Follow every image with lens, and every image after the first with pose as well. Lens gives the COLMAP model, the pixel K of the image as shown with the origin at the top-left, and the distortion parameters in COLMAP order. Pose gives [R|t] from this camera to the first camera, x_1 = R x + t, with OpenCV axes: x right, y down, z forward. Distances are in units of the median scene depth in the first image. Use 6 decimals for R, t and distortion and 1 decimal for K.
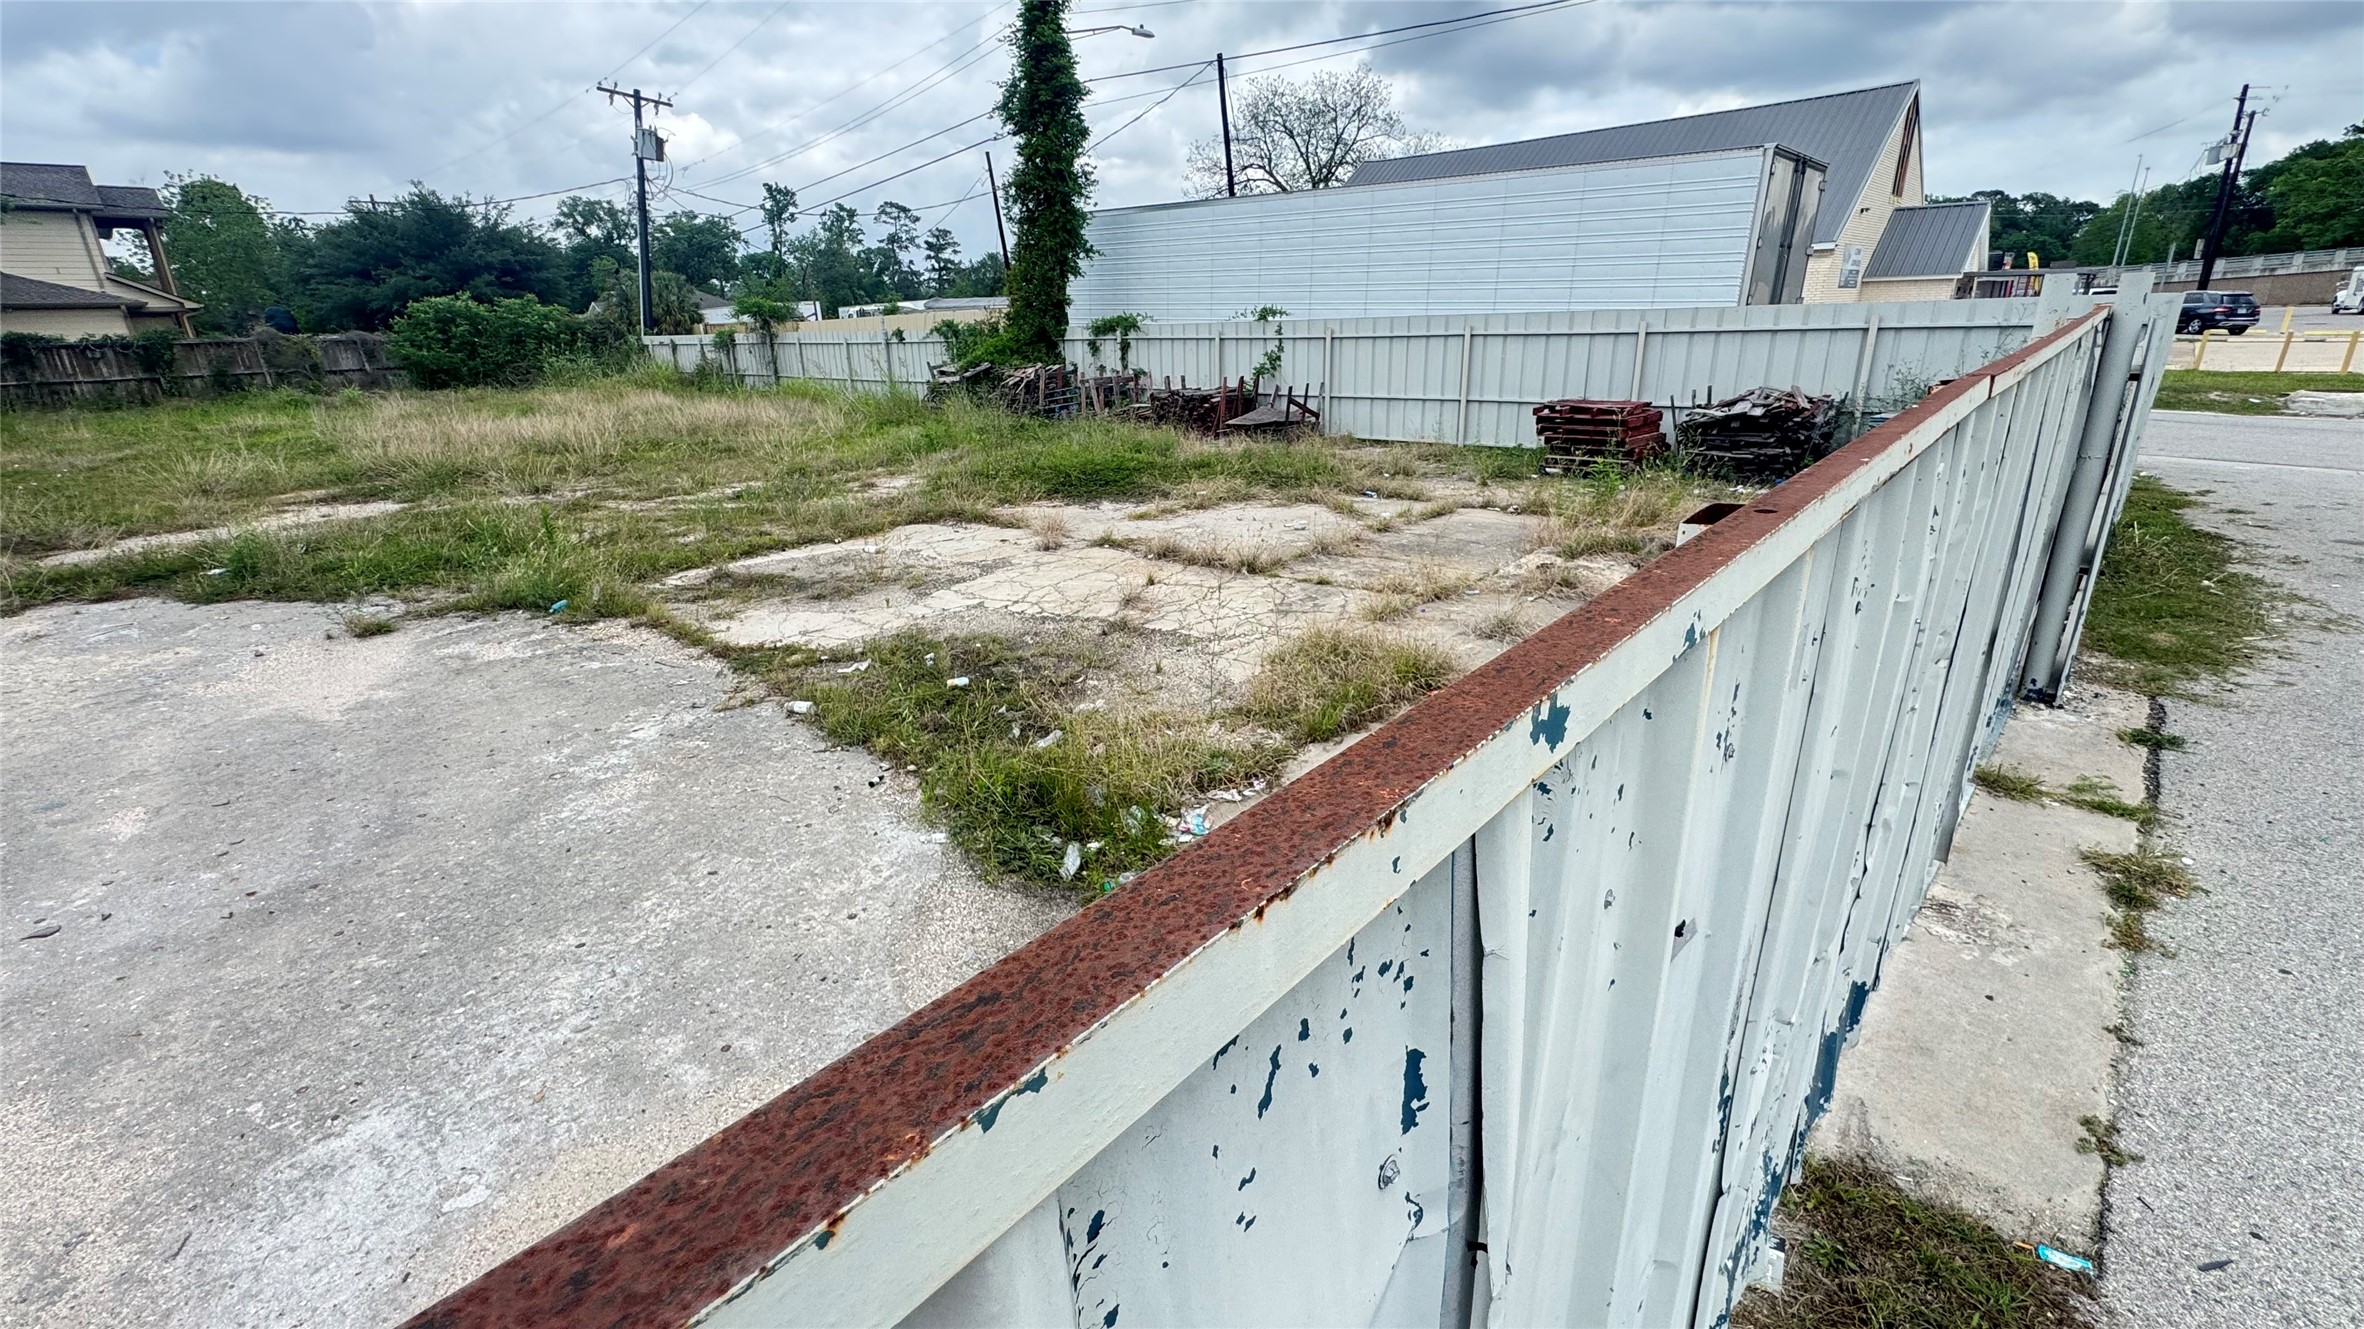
lens RADIAL K [[1000.6, 0, 1182.6], [0, 1000.6, 661.1], [0, 0, 1]] dist [-0.002287, 0.000173]
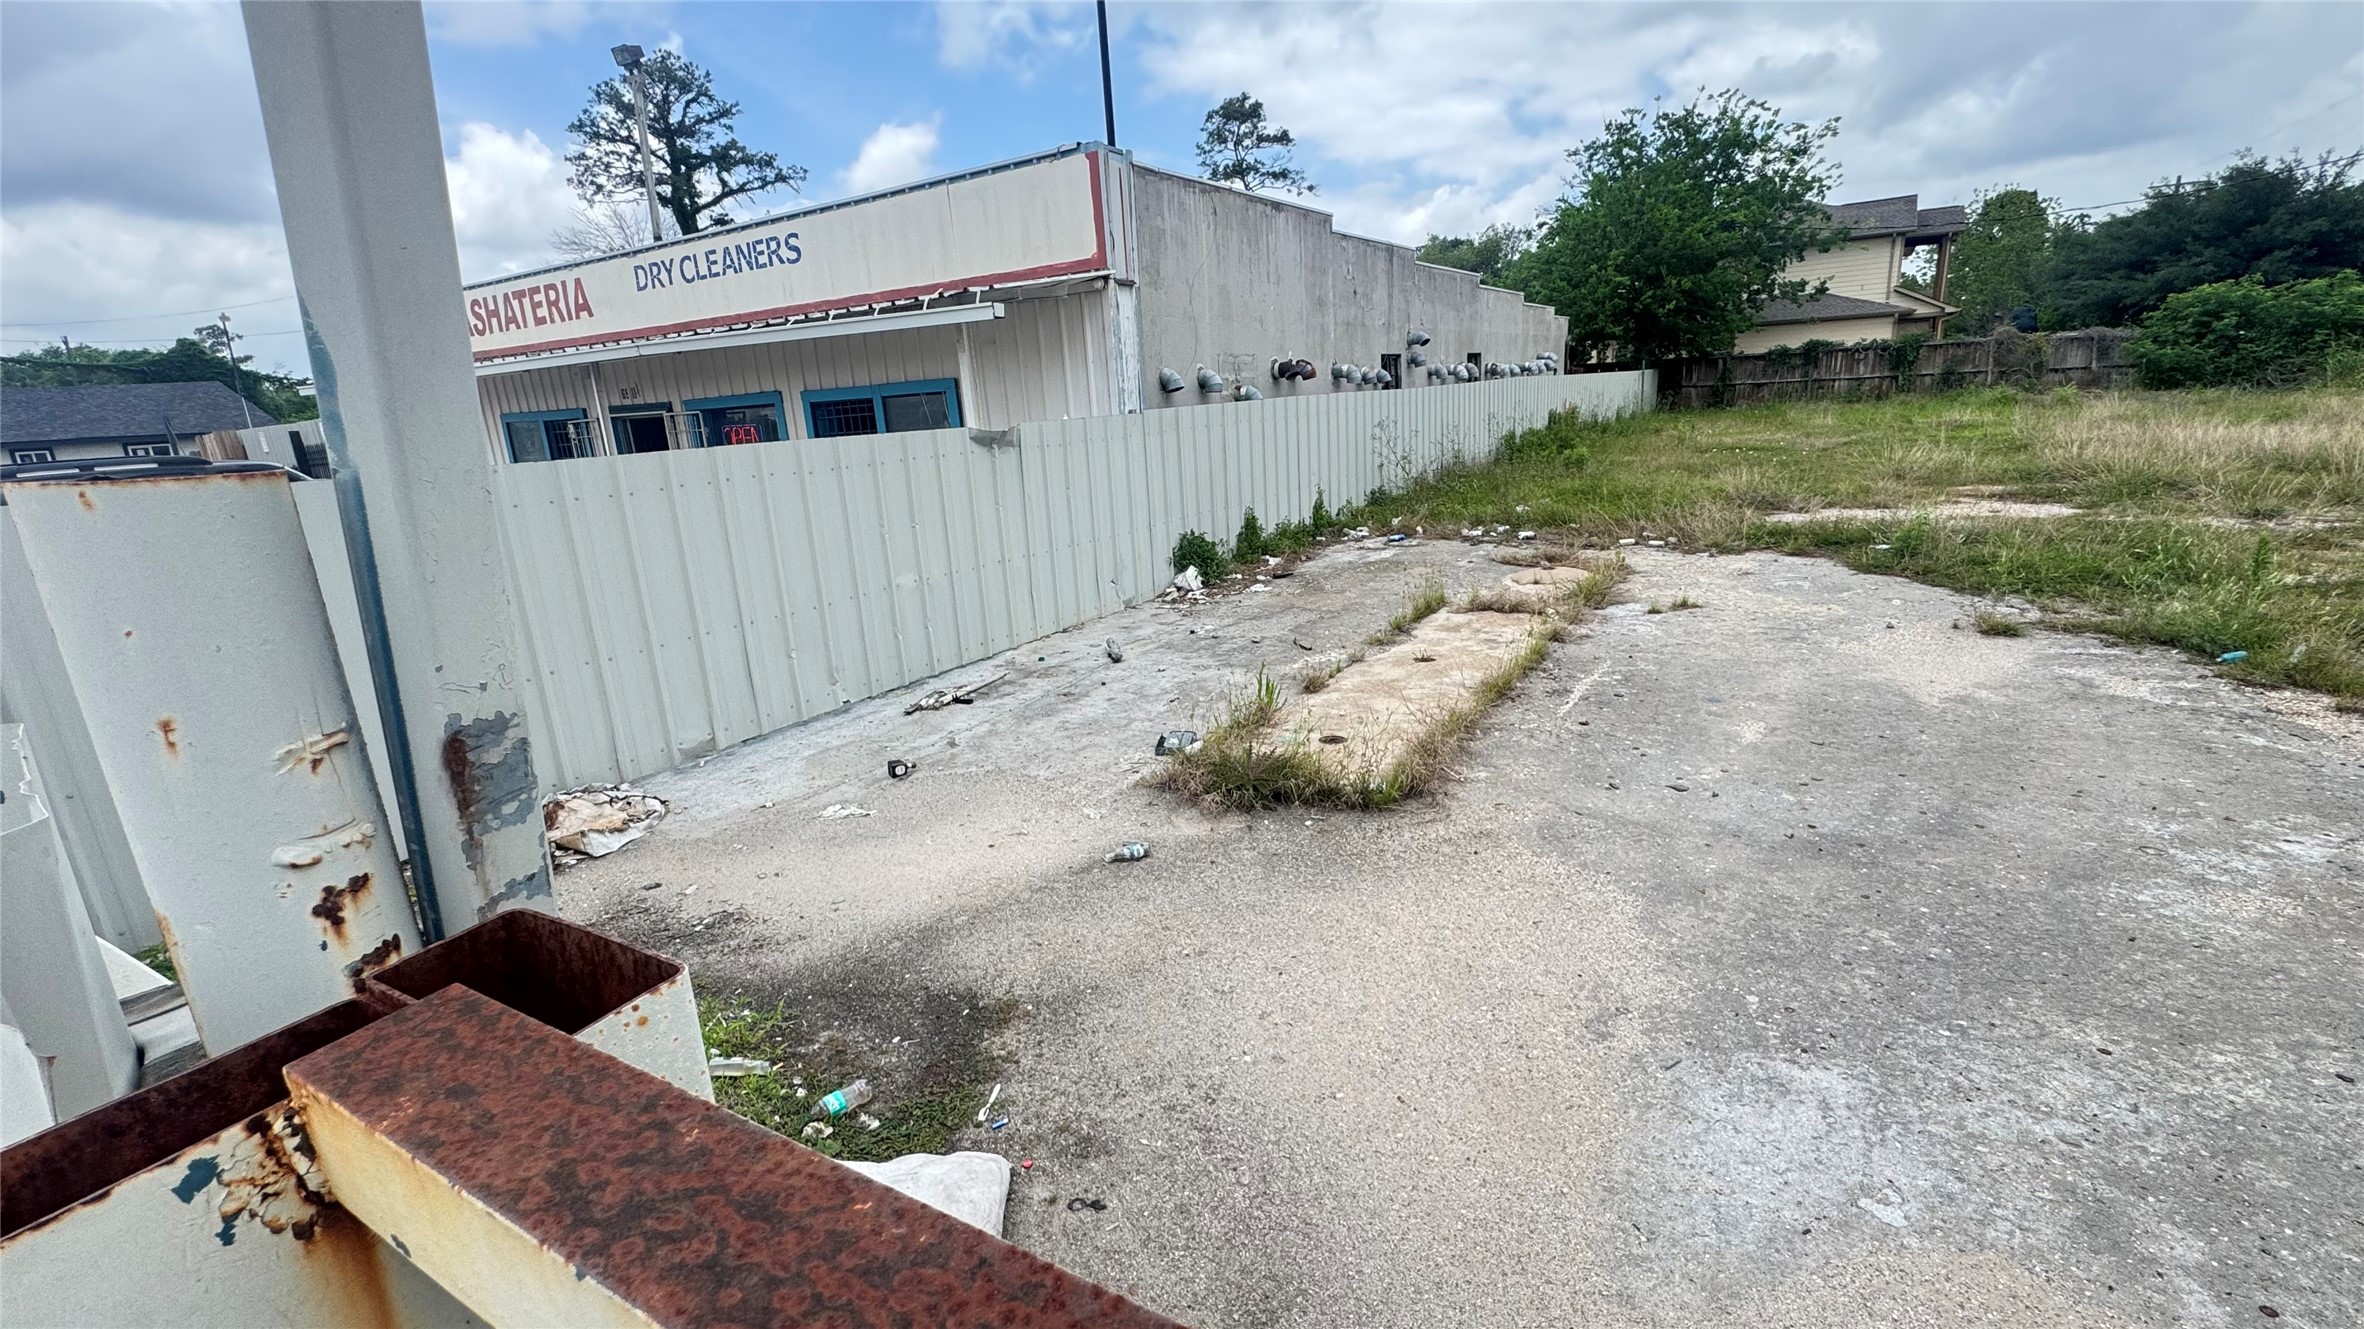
lens RADIAL K [[1015.2, 0, 1177.3], [0, 1015.2, 662.5], [0, 0, 1]] dist [-0.003654, 0.000337]
pose [[0.193916, 0.266648, -0.944084, -0.020628], [-0.268760, 0.939973, 0.210283, 0.005491], [0.943485, 0.212955, 0.253940, -0.001142]]
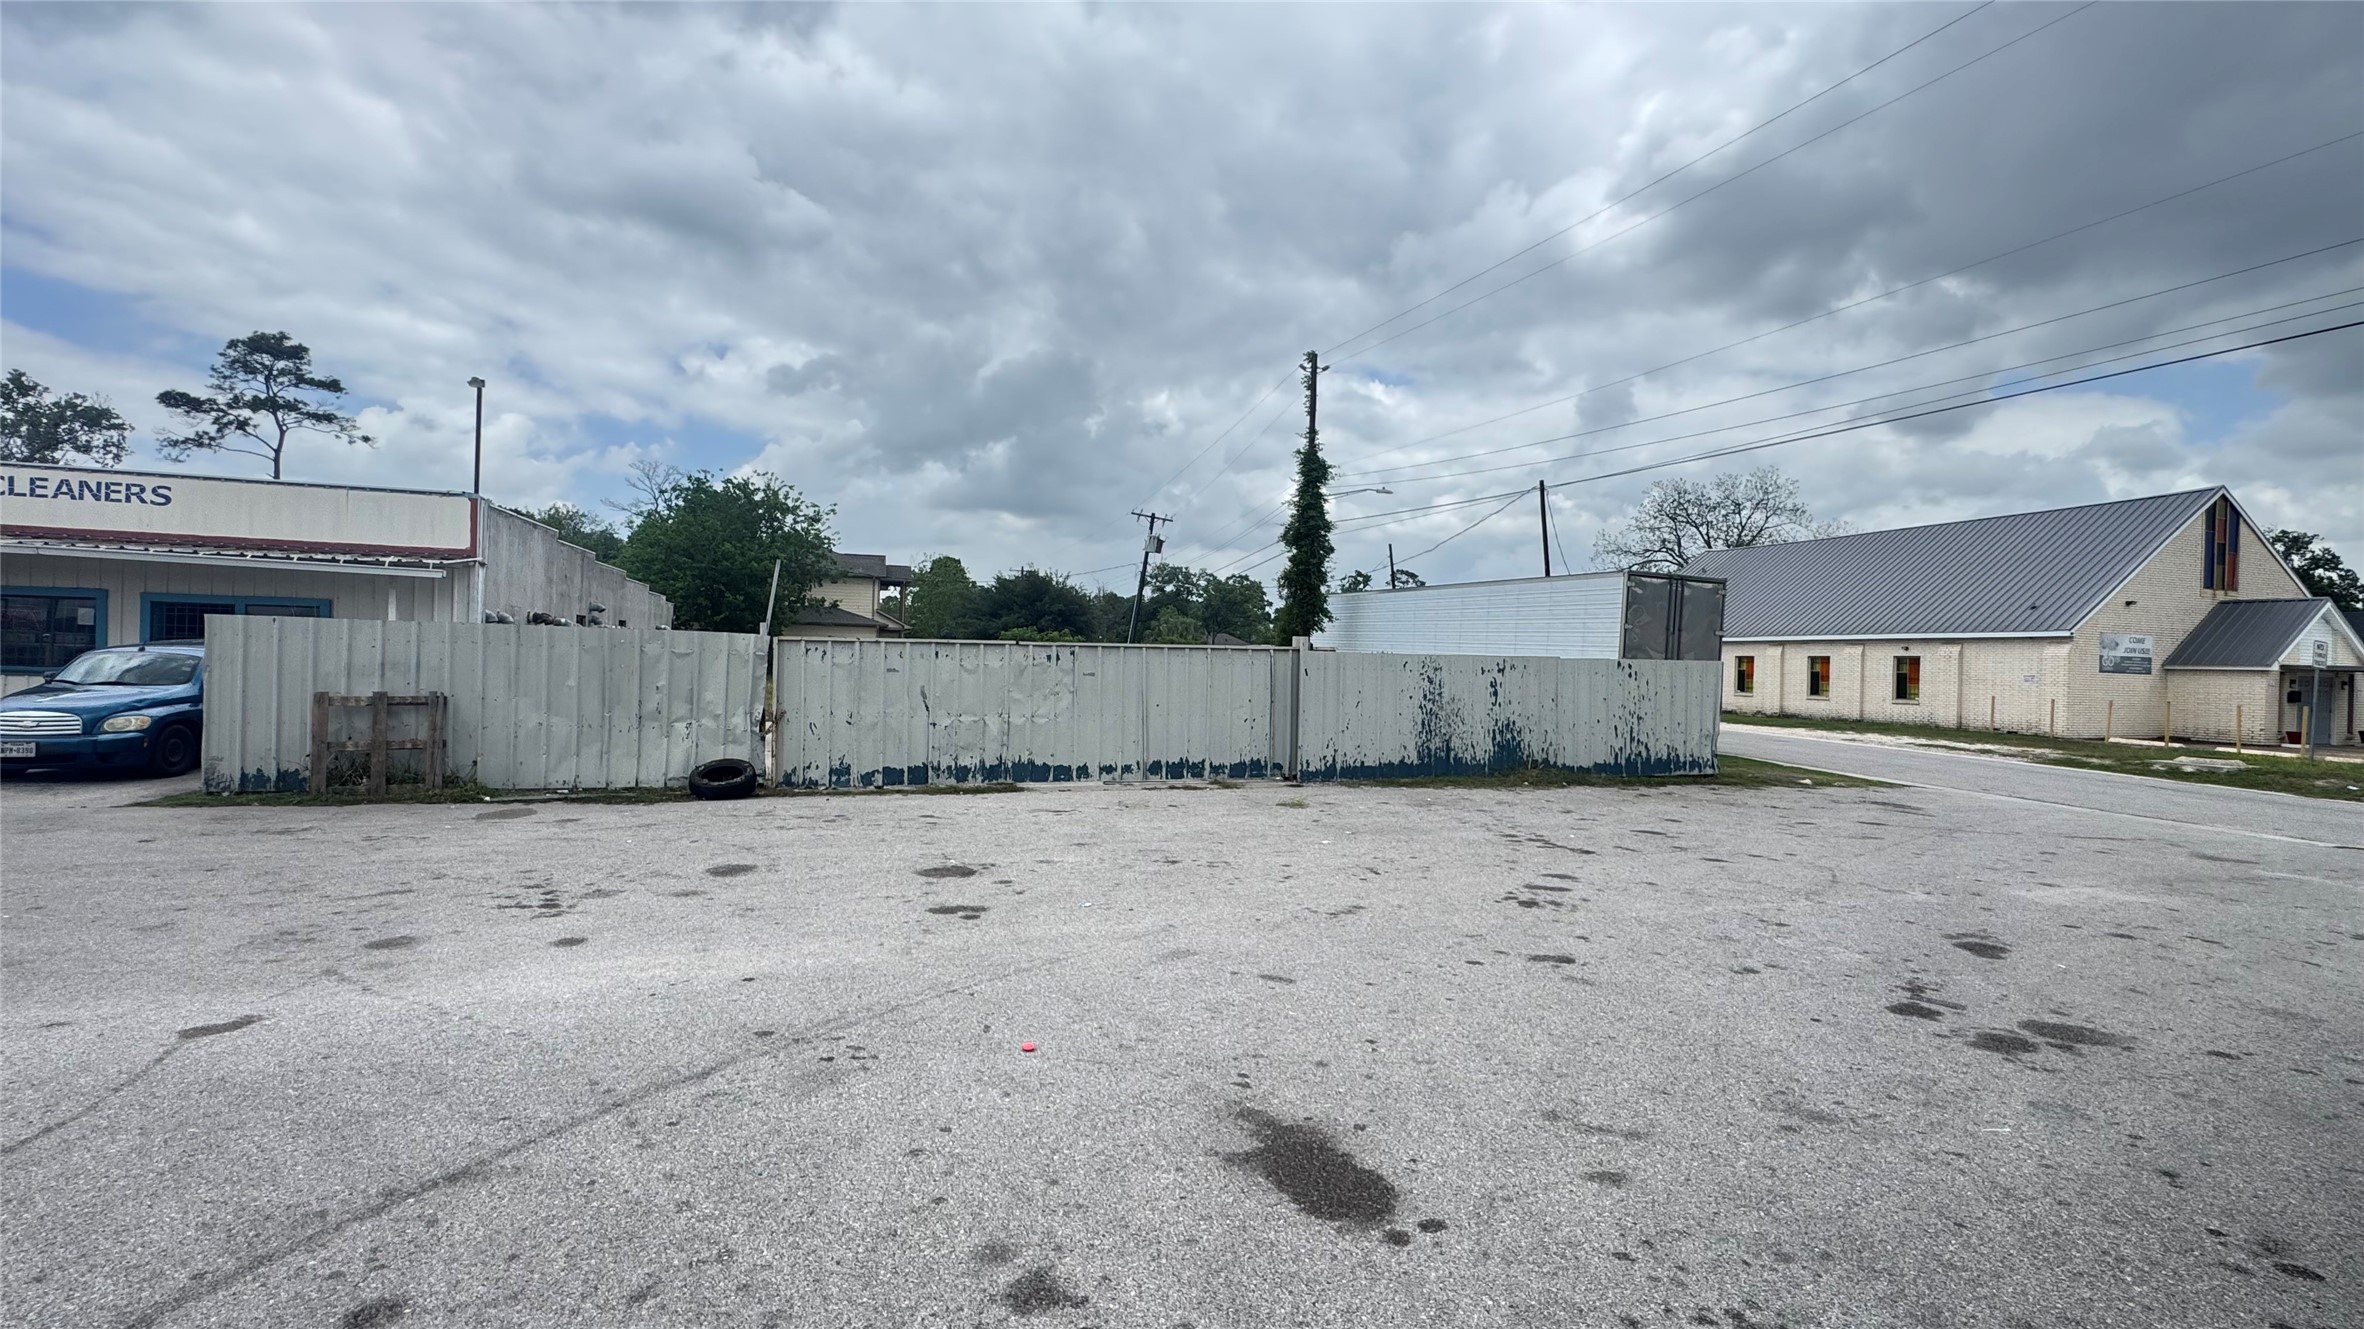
lens RADIAL K [[998.3, 0, 1181.7], [0, 998.3, 663.3], [0, 0, 1]] dist [-0.001785, -0.000061]
pose [[0.874203, 0.054869, -0.482450, 1.151856], [-0.210105, 0.938506, -0.273976, 0.341584], [0.437749, 0.340876, 0.831973, -0.947056]]
